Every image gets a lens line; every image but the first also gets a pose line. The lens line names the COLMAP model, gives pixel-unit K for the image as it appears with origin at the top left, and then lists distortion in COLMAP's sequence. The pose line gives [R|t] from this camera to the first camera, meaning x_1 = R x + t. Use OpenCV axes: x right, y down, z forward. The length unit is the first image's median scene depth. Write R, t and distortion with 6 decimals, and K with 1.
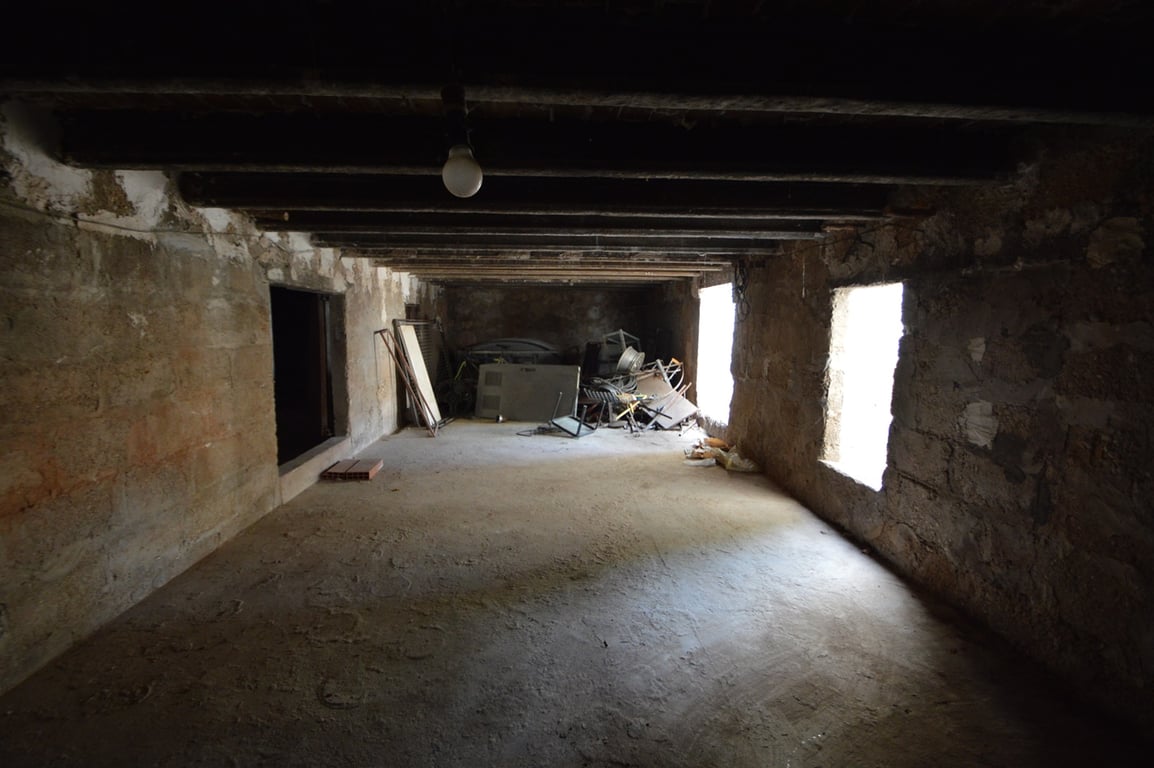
lens RADIAL K [[527.3, 0, 565.0], [0, 527.3, 381.6], [0, 0, 1]] dist [0.018278, -0.020250]
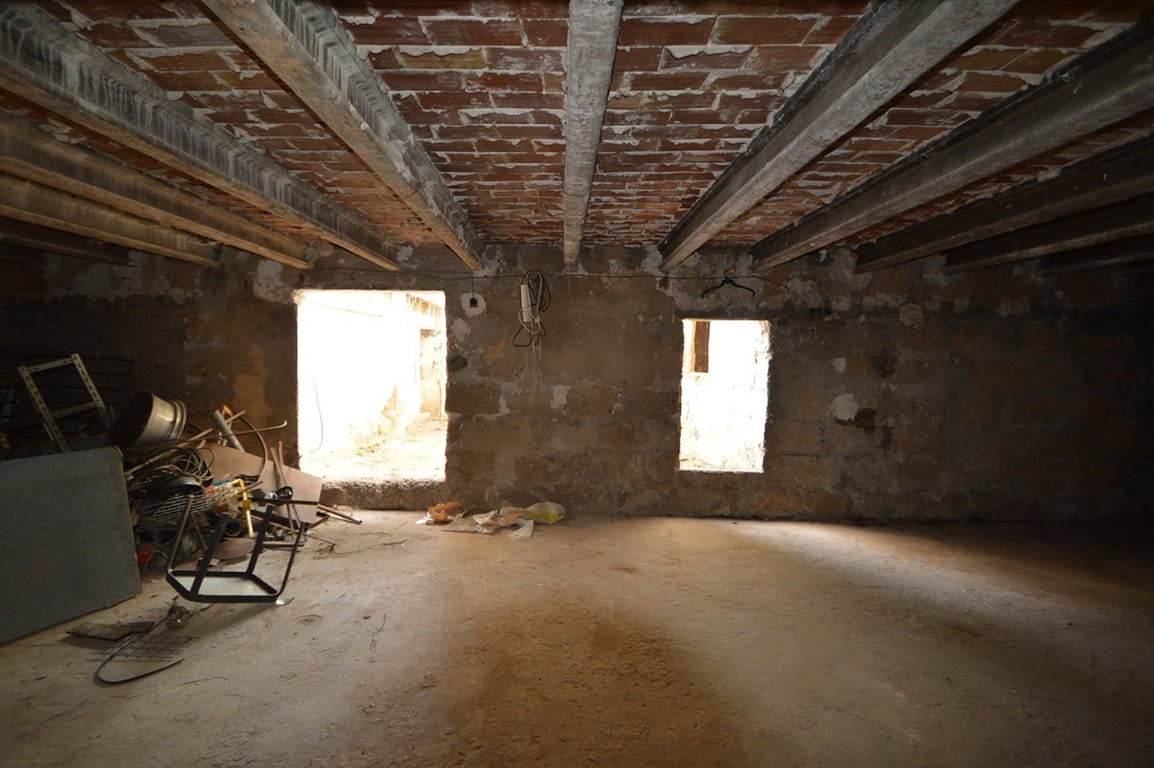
lens RADIAL K [[527.3, 0, 565.0], [0, 527.3, 381.6], [0, 0, 1]] dist [0.018278, -0.020250]
pose [[0.047604, -0.048989, 0.997664, -0.927237], [0.100687, 0.993945, 0.044002, -0.161930], [-0.993779, 0.098357, 0.052248, 1.696087]]
